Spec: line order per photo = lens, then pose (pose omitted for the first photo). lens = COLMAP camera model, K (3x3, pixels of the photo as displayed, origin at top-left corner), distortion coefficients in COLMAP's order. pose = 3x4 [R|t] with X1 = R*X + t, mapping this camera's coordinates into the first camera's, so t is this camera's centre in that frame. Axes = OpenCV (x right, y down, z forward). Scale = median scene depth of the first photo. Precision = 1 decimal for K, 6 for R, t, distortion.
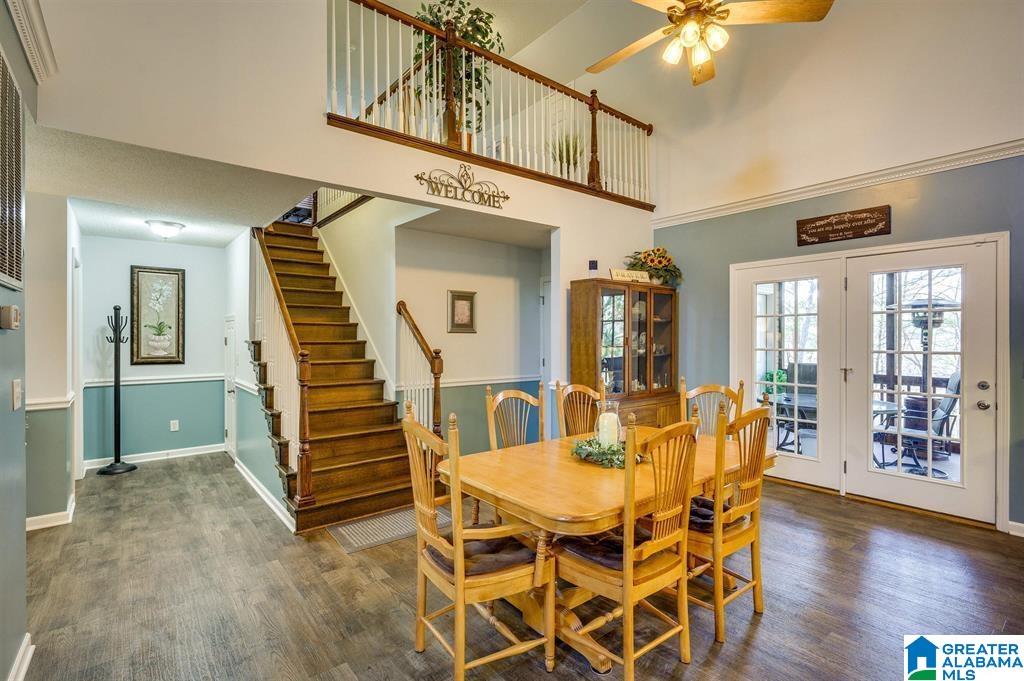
lens RADIAL K [[481.0, 0, 512.9], [0, 481.0, 340.0], [0, 0, 1]] dist [-0.004308, -0.000459]
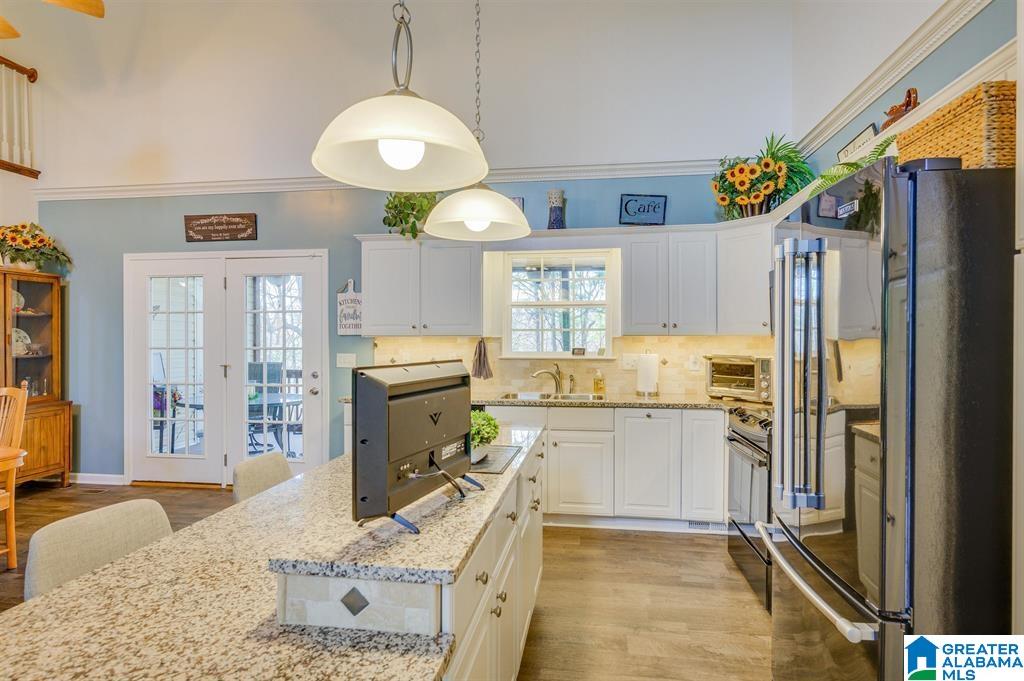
lens RADIAL K [[587.3, 0, 508.0], [0, 587.3, 339.9], [0, 0, 1]] dist [-0.000215, 0.000046]
pose [[0.739580, -0.003910, 0.673057, 0.273928], [0.002678, 0.999992, 0.002866, 0.003024], [-0.673063, -0.000317, 0.739585, -0.329854]]
